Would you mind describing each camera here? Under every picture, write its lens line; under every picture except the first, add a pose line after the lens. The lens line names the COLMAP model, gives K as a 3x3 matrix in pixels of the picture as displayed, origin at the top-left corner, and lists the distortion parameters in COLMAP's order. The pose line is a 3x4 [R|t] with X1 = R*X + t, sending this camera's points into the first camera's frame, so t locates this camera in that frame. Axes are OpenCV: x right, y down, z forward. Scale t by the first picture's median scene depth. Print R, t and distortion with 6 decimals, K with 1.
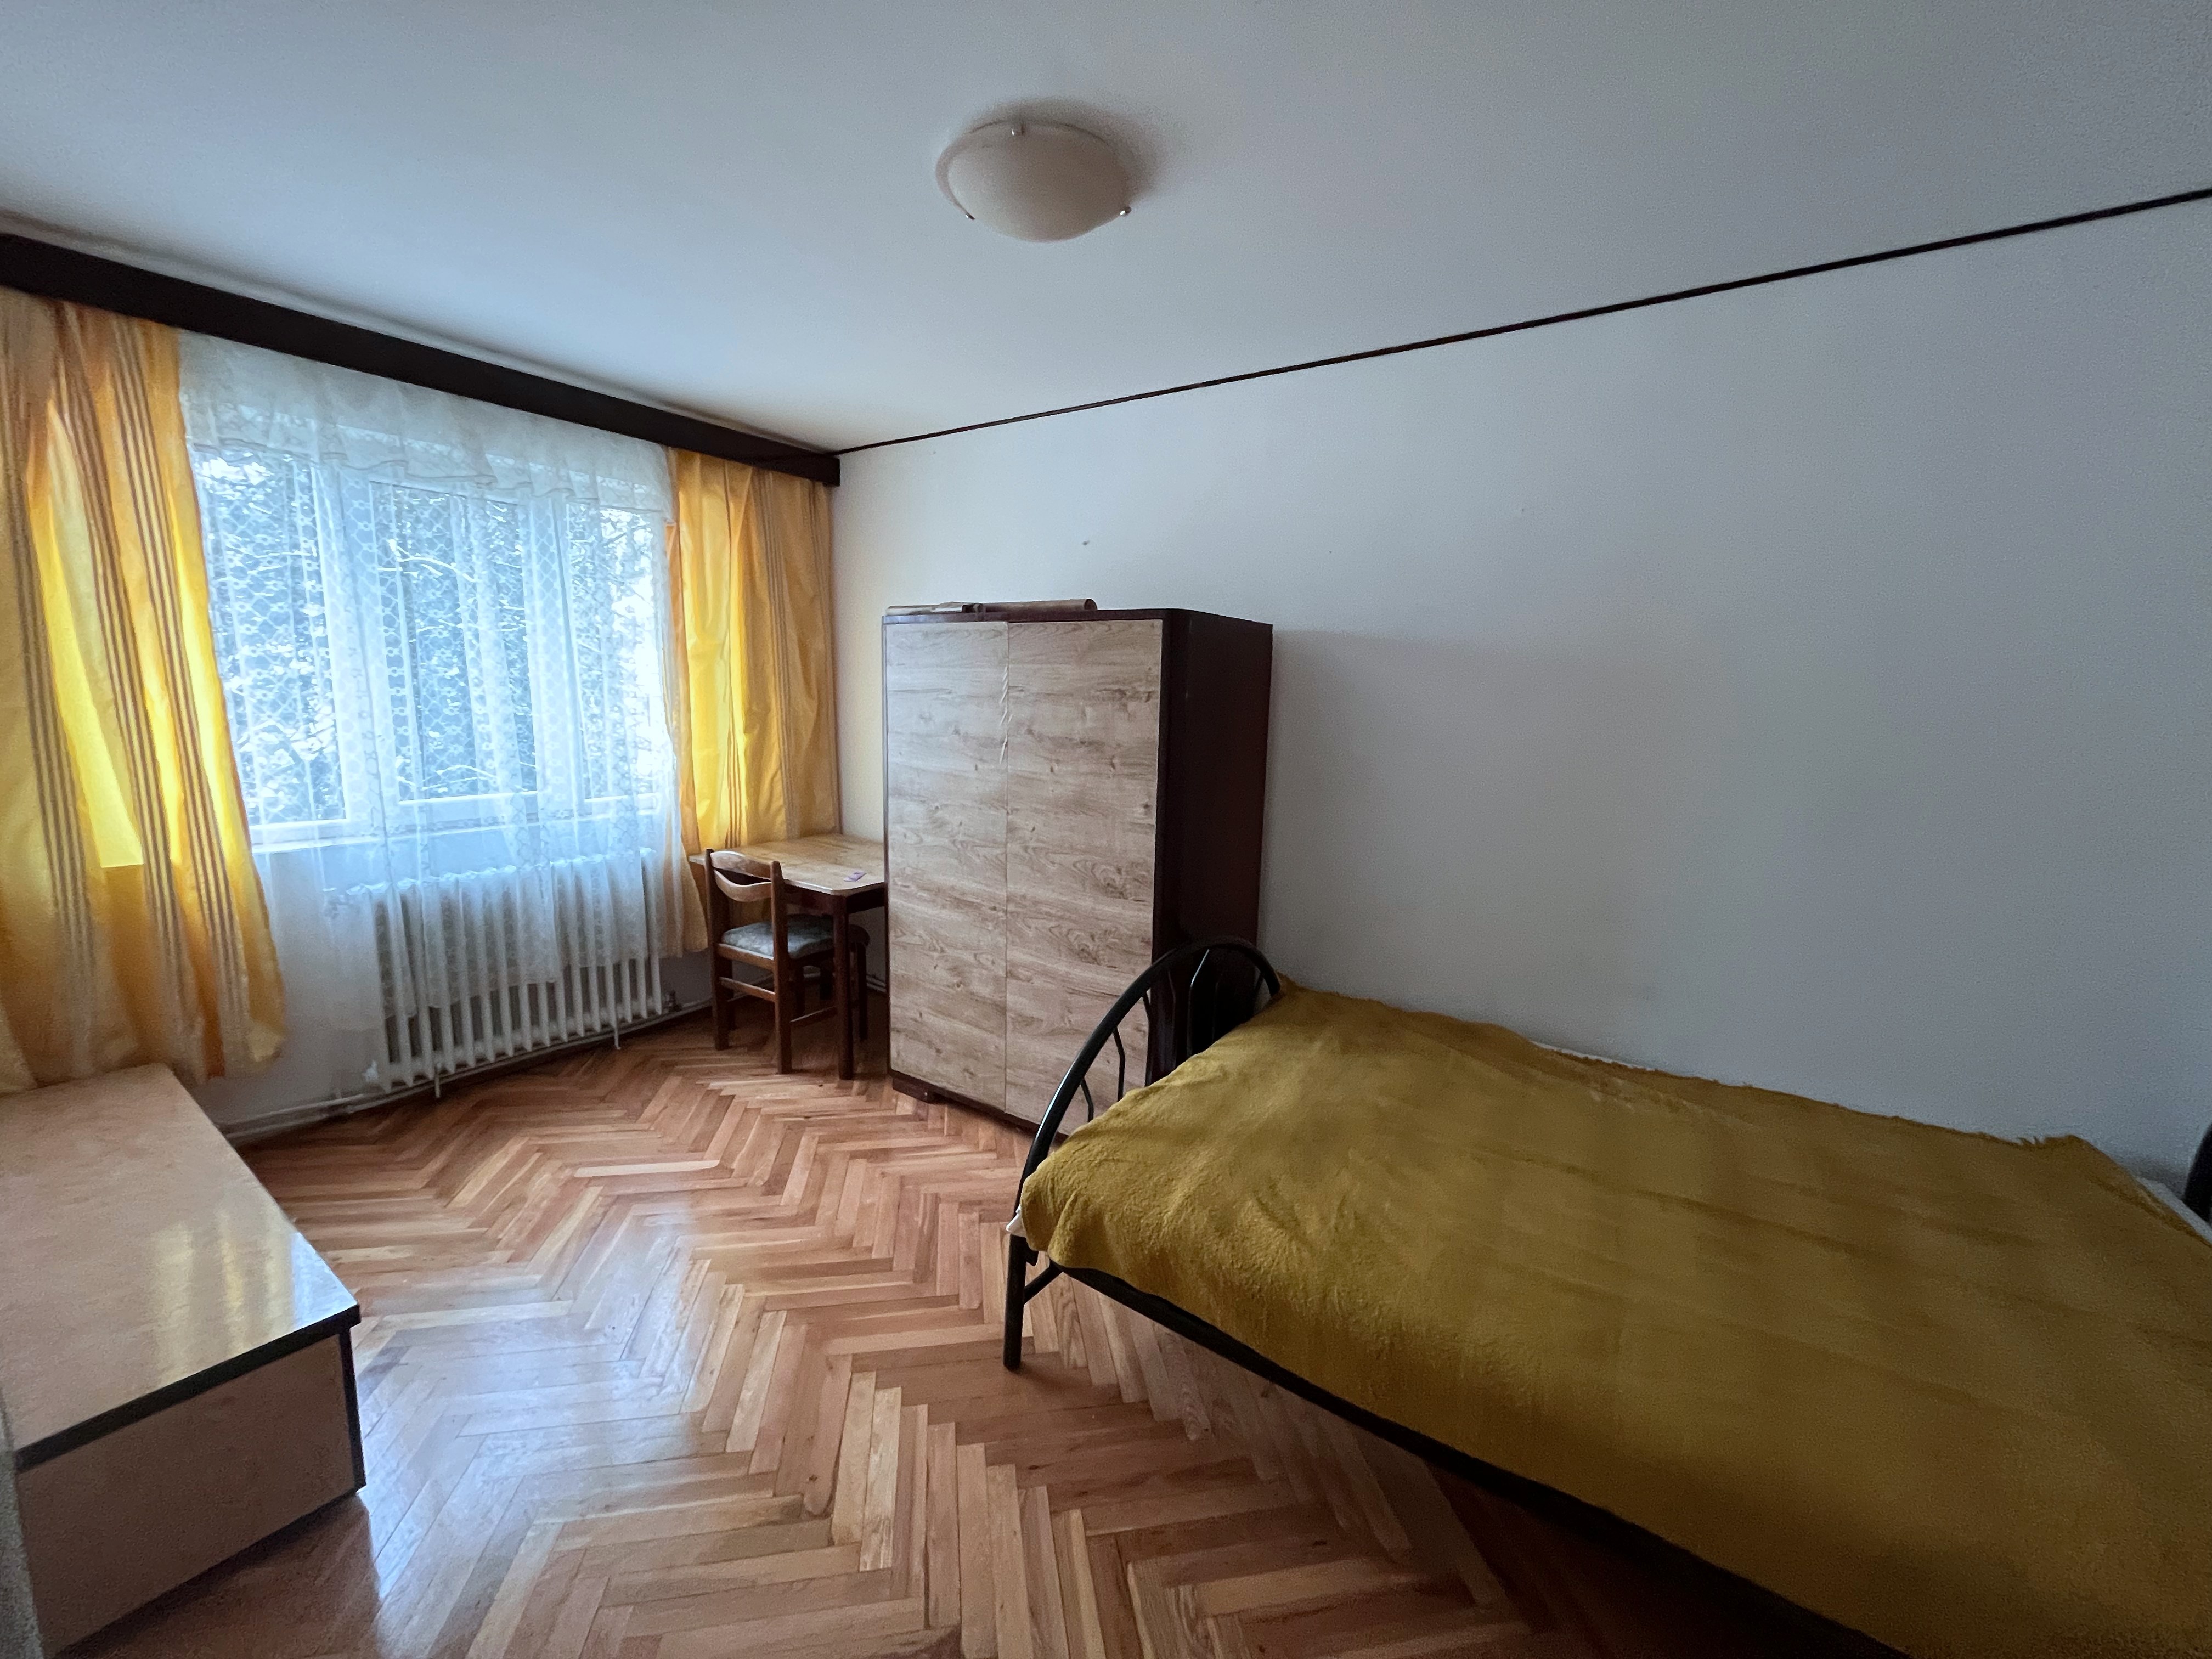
lens RADIAL K [[884.8, 0, 1106.0], [0, 884.8, 829.5], [0, 0, 1]] dist [-0.000619, -0.000143]
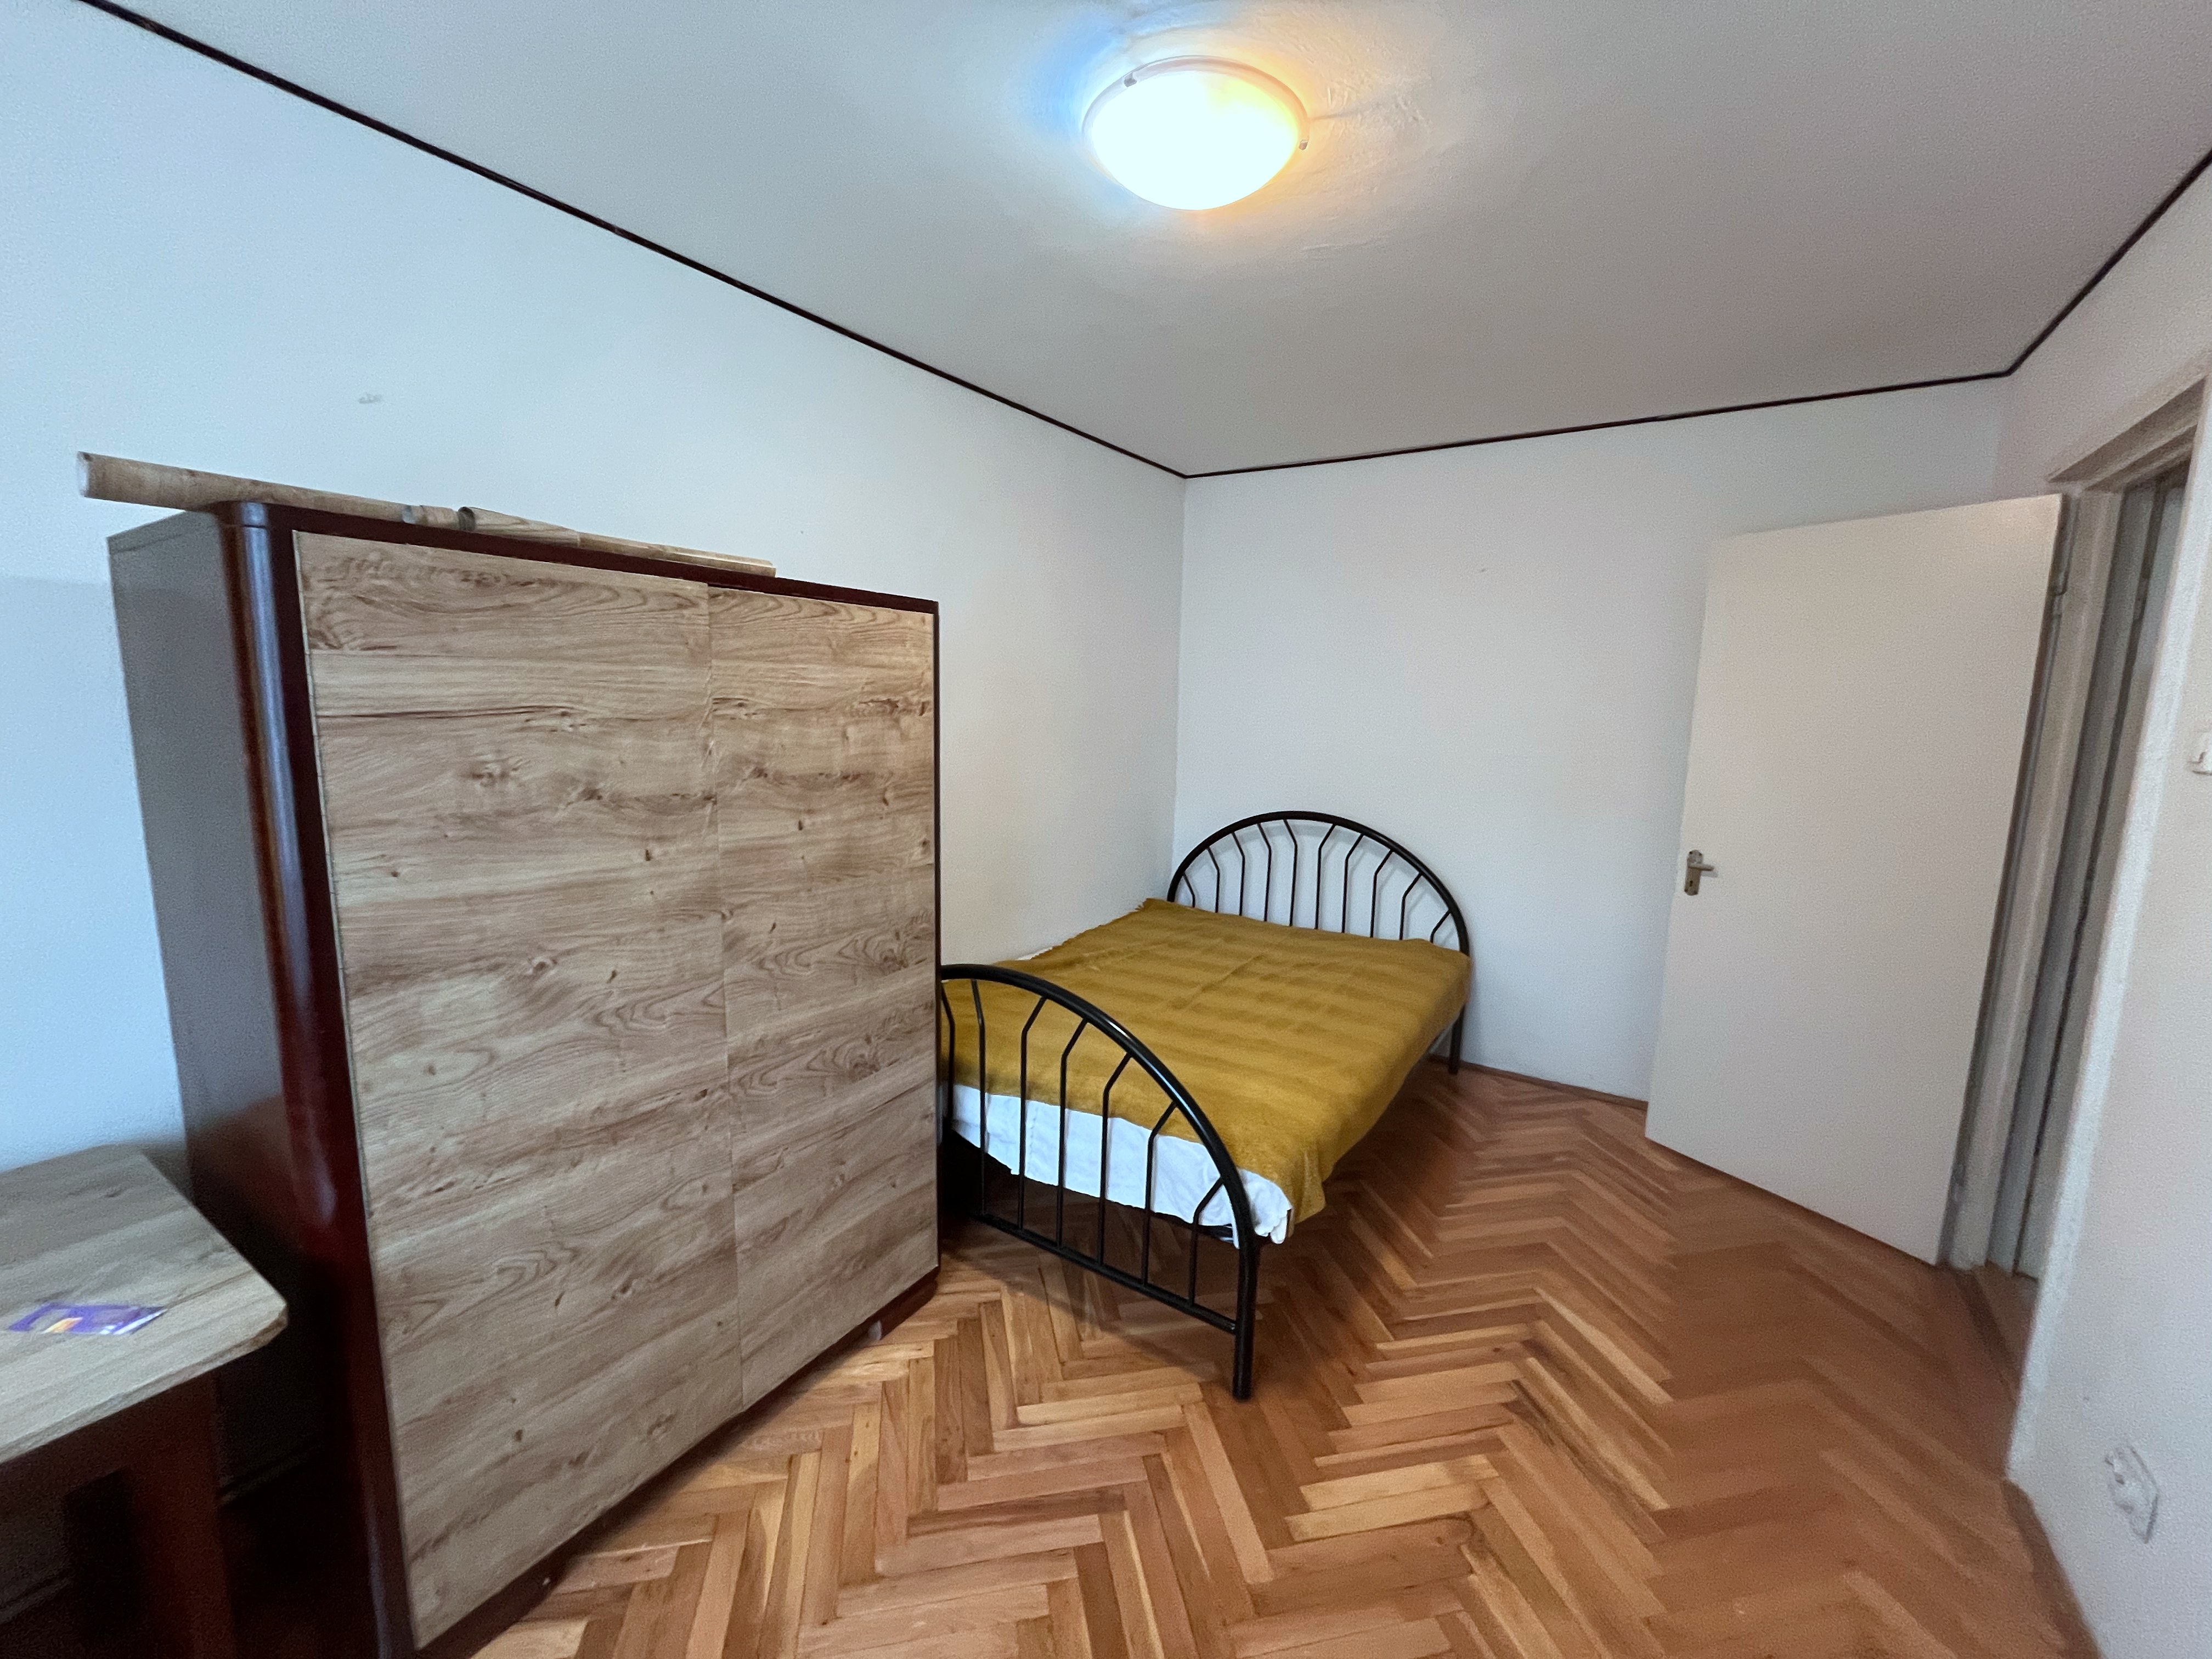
lens RADIAL K [[900.5, 0, 1111.0], [0, 900.5, 821.8], [0, 0, 1]] dist [-0.000068, -0.000796]
pose [[-0.028050, -0.171334, 0.984814, -0.718583], [0.127872, 0.976492, 0.173528, -0.156328], [-0.991394, 0.130798, -0.005482, 0.781019]]
